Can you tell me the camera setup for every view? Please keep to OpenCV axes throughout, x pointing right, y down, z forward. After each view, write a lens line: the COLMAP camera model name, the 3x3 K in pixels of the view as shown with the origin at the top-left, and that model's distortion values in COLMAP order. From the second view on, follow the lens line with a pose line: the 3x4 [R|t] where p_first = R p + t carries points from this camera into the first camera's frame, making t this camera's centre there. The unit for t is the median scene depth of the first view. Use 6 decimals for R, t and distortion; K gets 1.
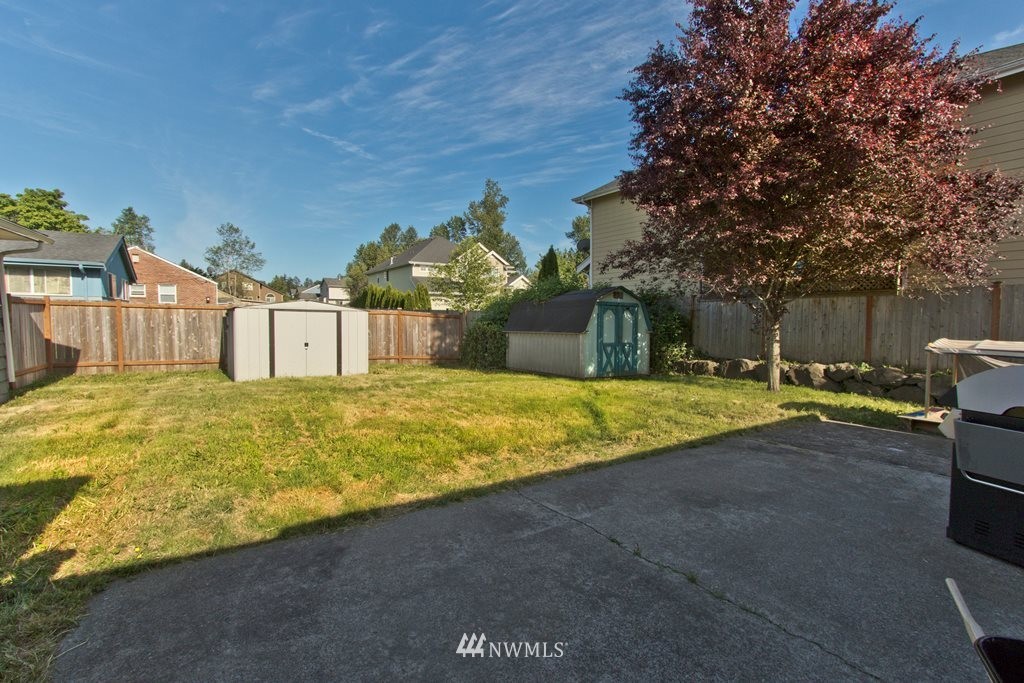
lens RADIAL K [[469.4, 0, 512.0], [0, 469.4, 341.5], [0, 0, 1]] dist [-0.000123, -0.000651]
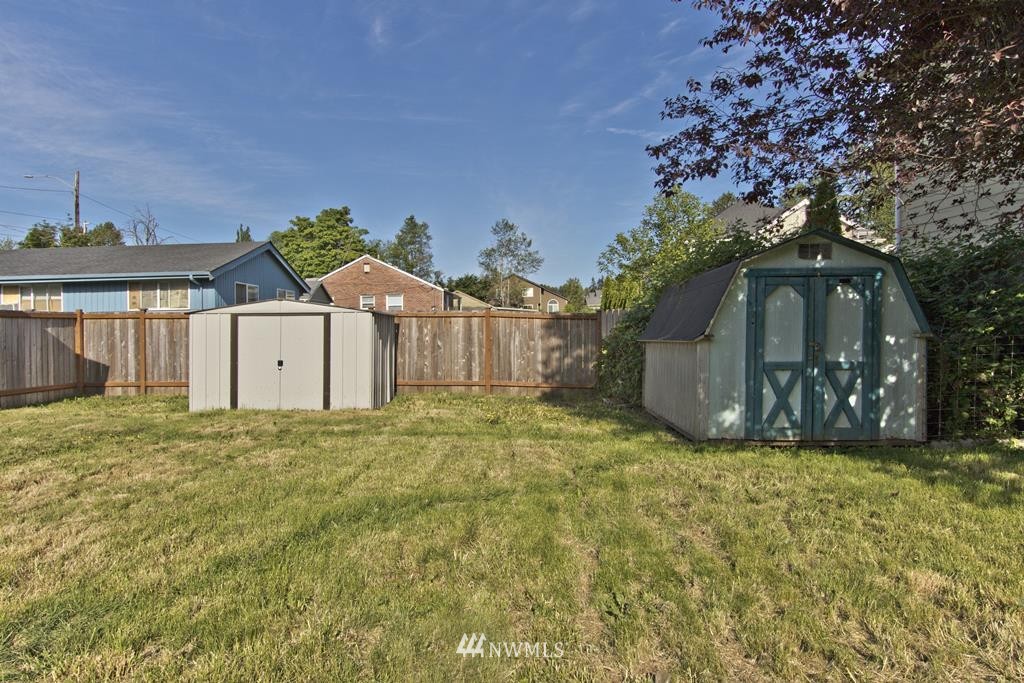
lens RADIAL K [[631.3, 0, 512.0], [0, 631.3, 341.5], [0, 0, 1]] dist [0.003102, 0.000220]
pose [[0.819039, -0.014689, -0.573550, 0.331291], [-0.000756, 0.999644, -0.026680, -0.000555], [0.573738, 0.022286, 0.818736, 0.374235]]
